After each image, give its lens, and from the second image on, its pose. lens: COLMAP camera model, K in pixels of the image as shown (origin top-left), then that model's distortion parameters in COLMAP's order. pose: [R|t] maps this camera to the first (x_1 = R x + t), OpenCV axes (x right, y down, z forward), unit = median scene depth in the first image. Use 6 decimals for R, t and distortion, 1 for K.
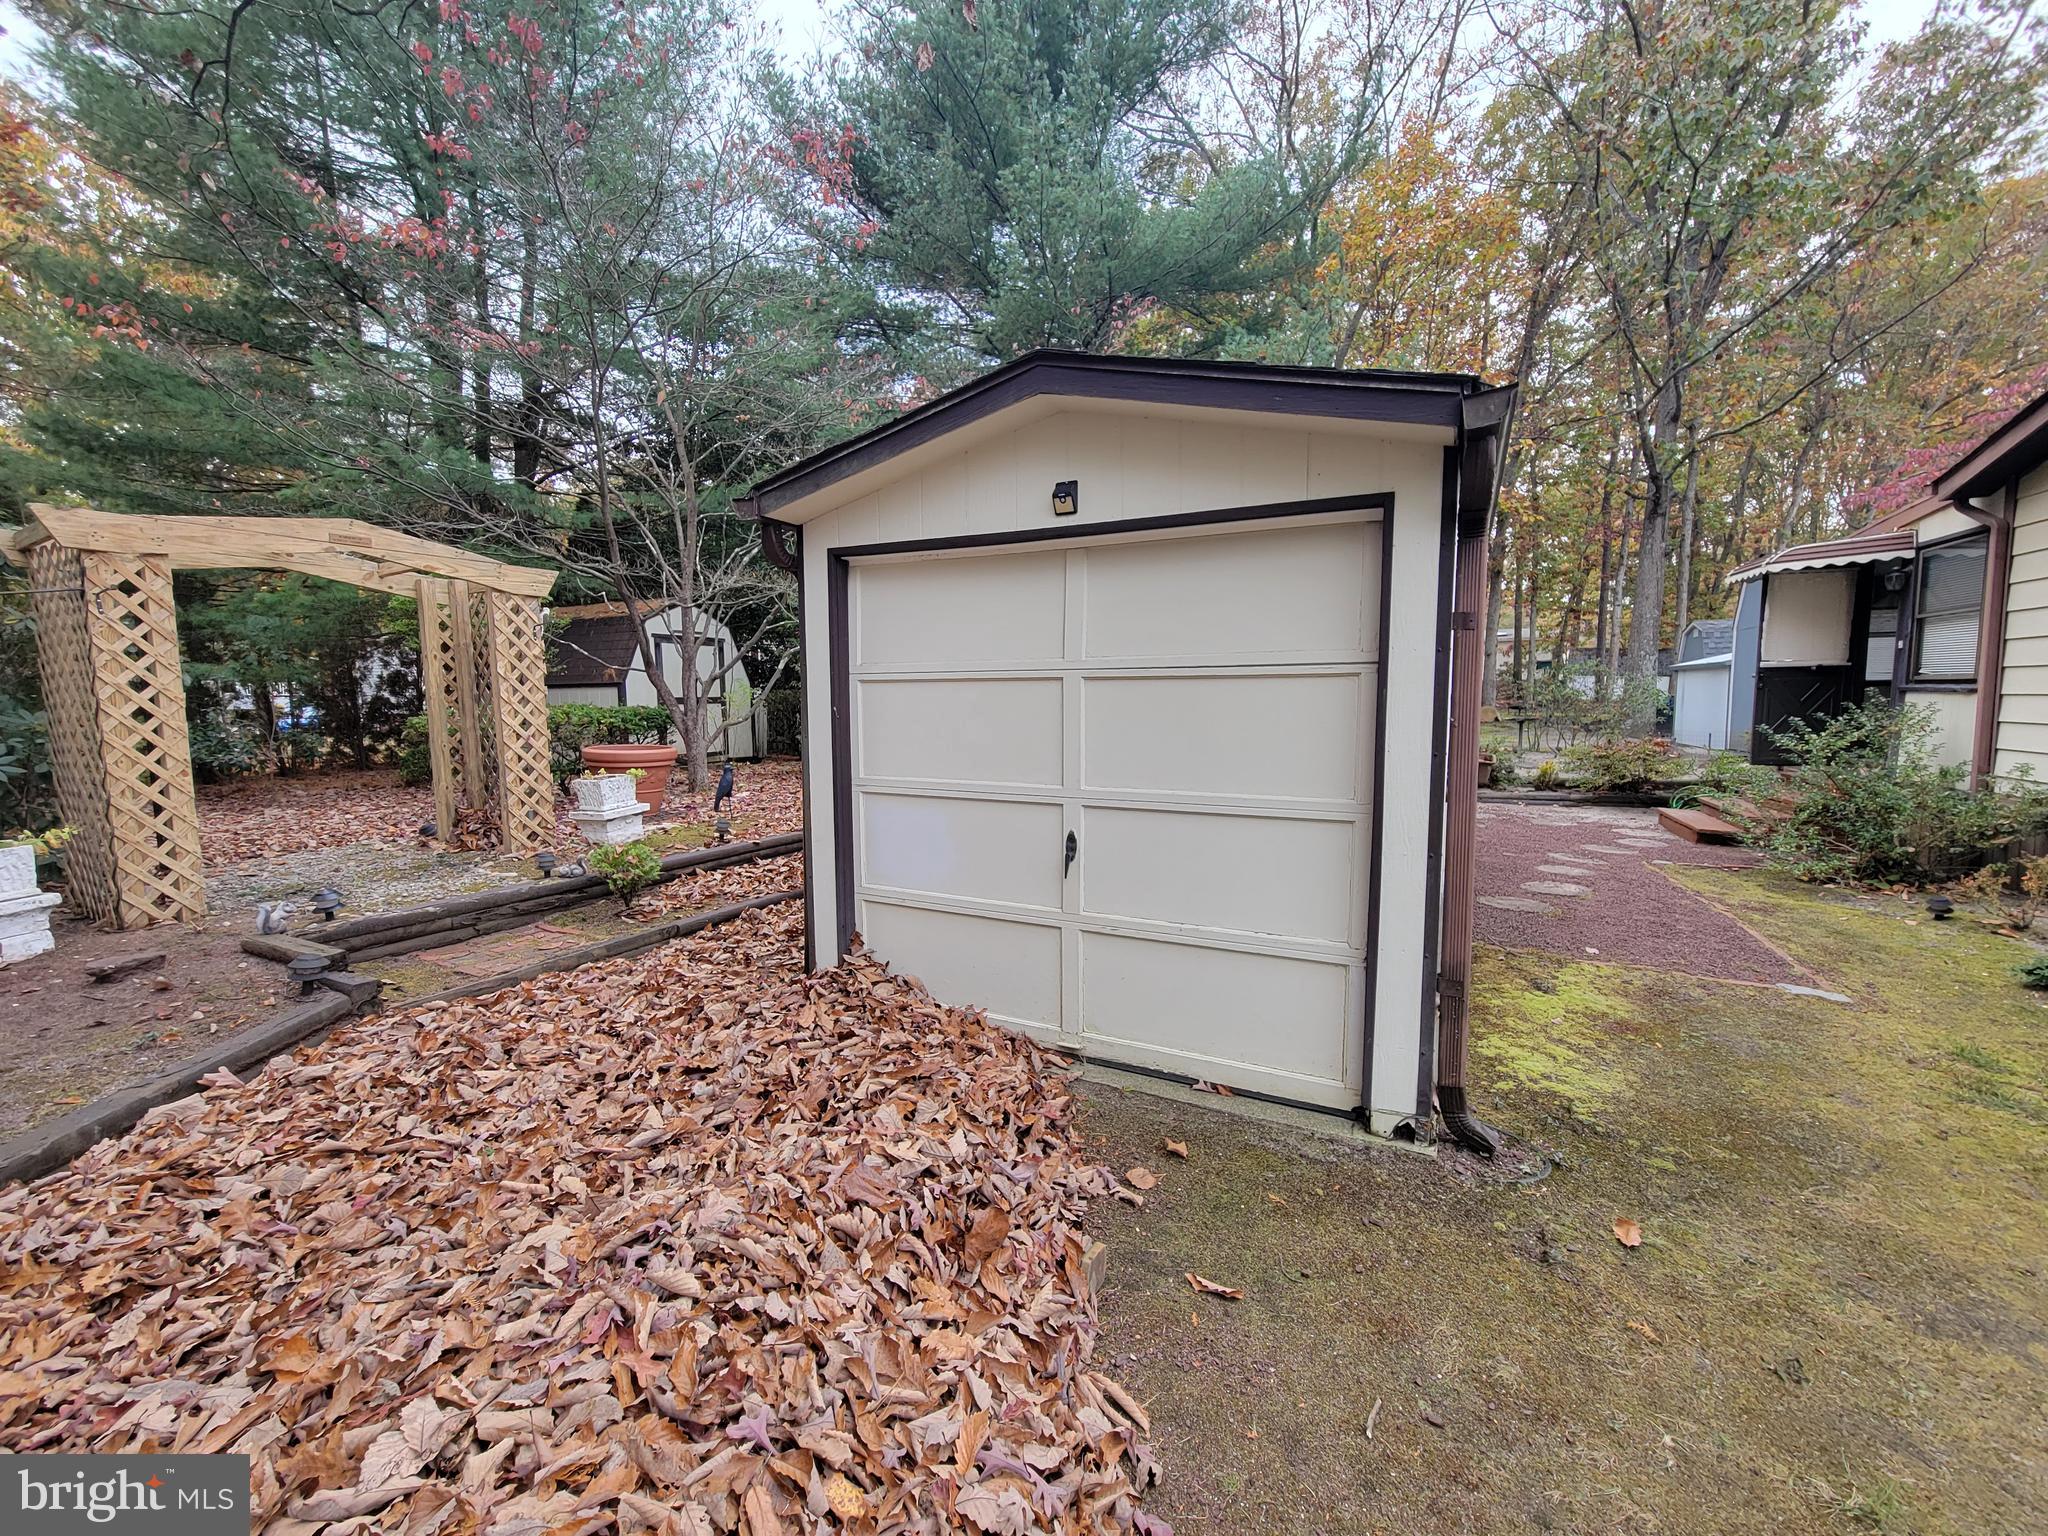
lens RADIAL K [[832.6, 0, 1027.8], [0, 832.6, 775.4], [0, 0, 1]] dist [-0.001967, -0.002352]
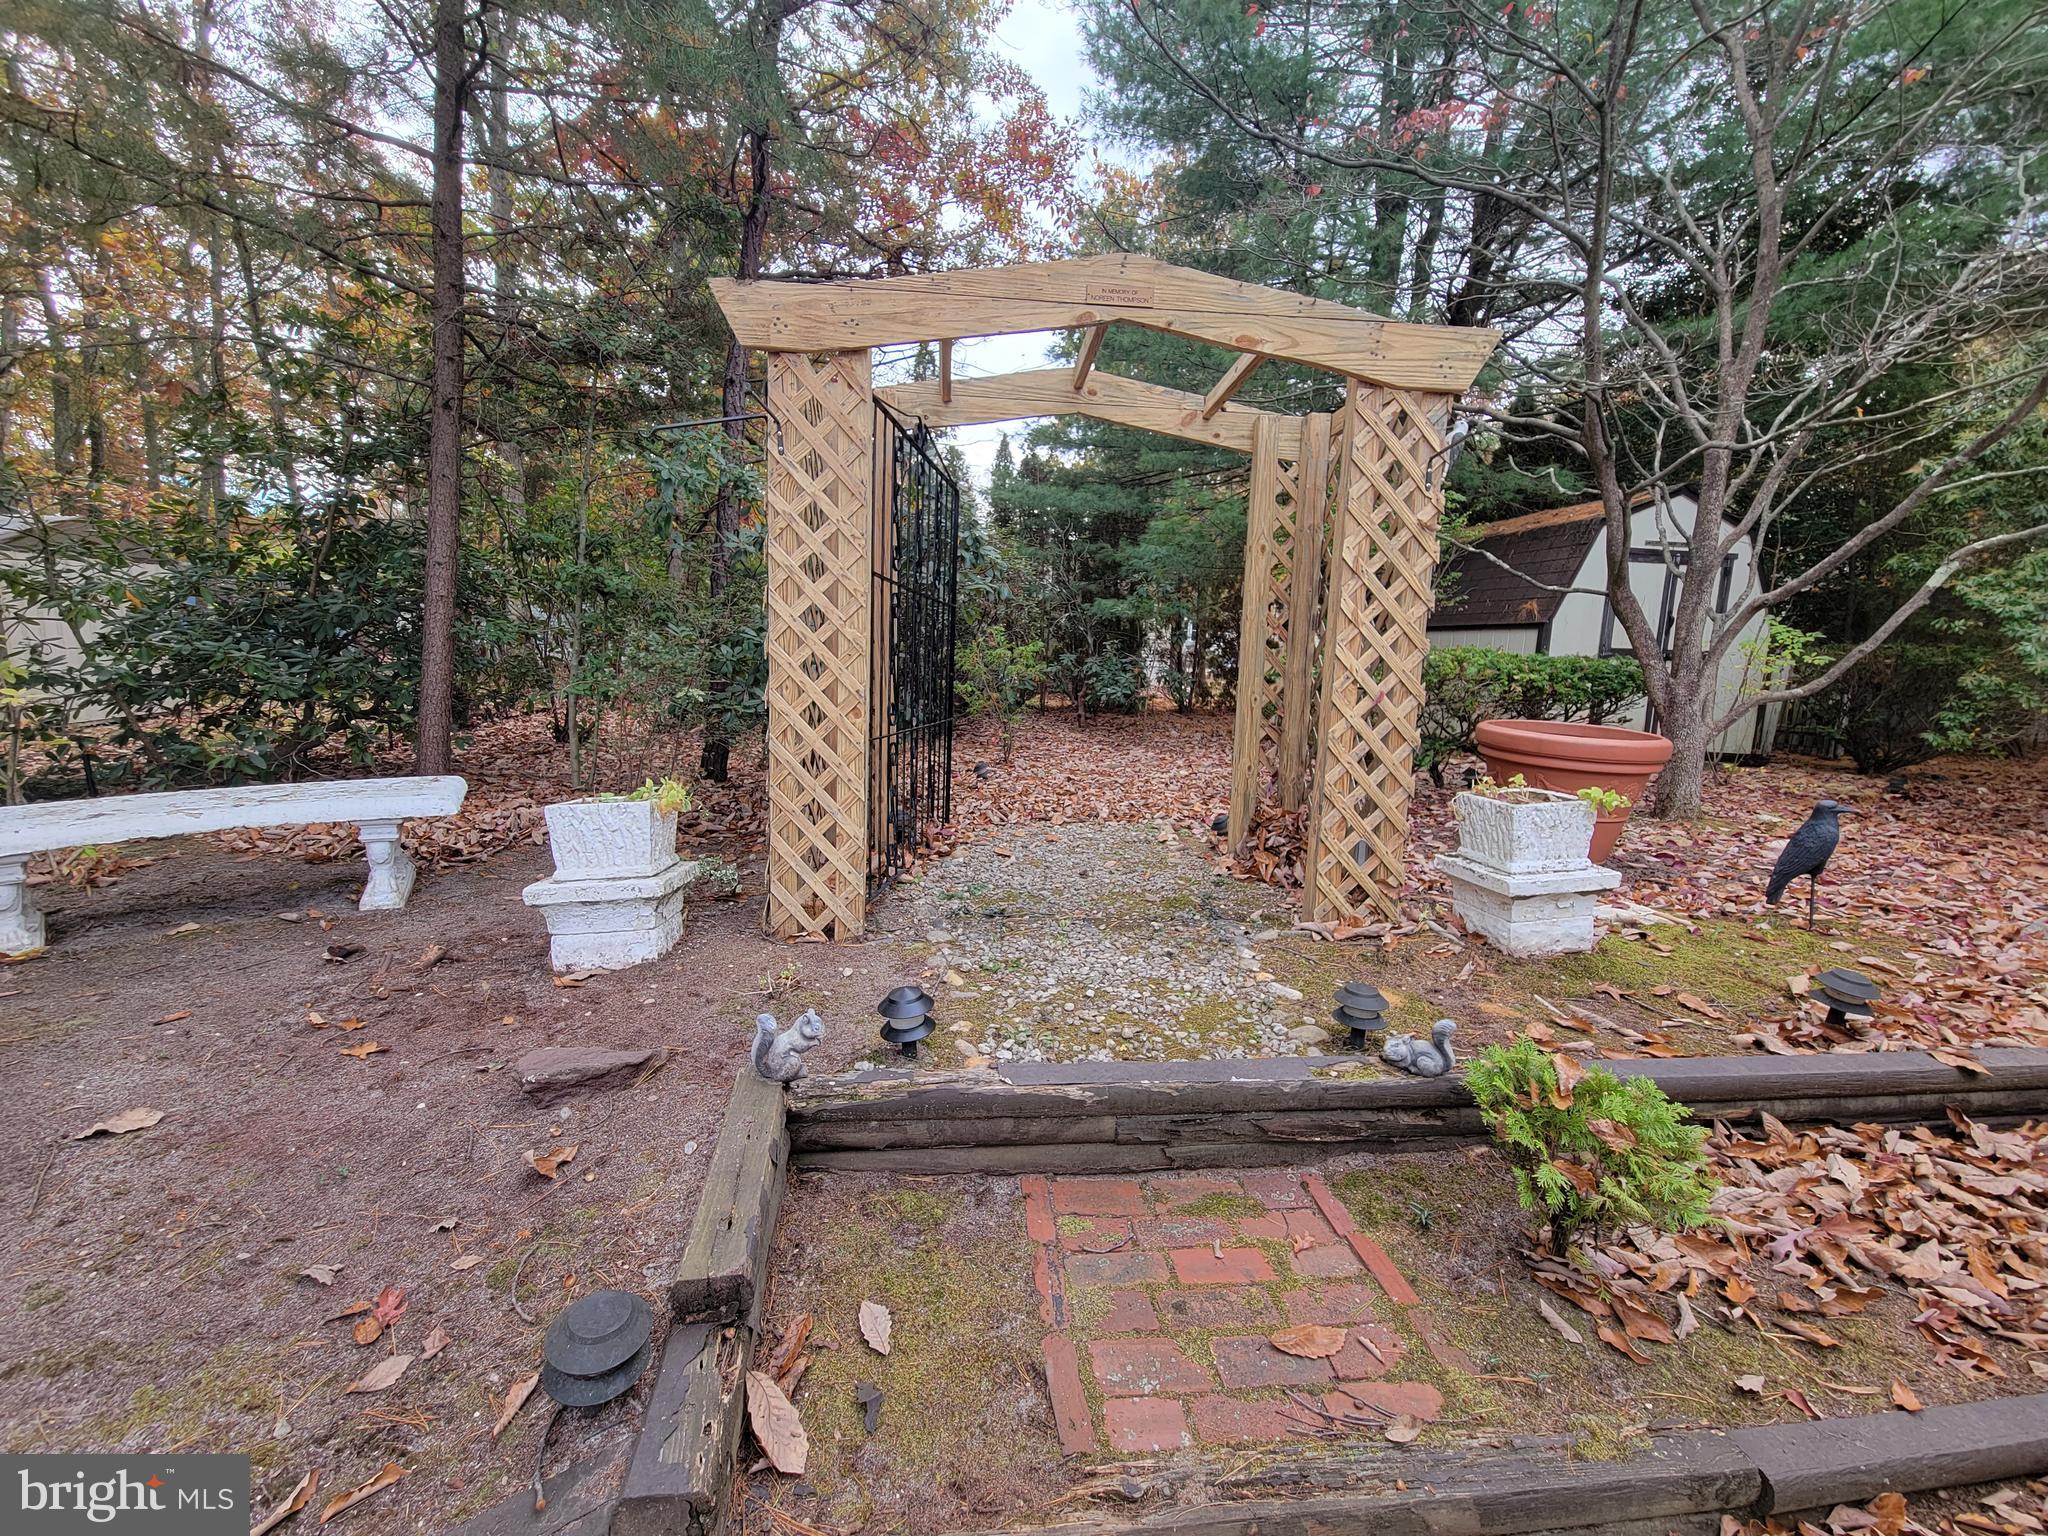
lens RADIAL K [[832.6, 0, 1022.1], [0, 832.6, 779.5], [0, 0, 1]] dist [-0.001967, -0.002352]
pose [[0.556690, 0.156115, -0.815919, -0.311146], [-0.113646, 0.987261, 0.111359, -0.027798], [0.822910, 0.030734, 0.567340, 0.550608]]
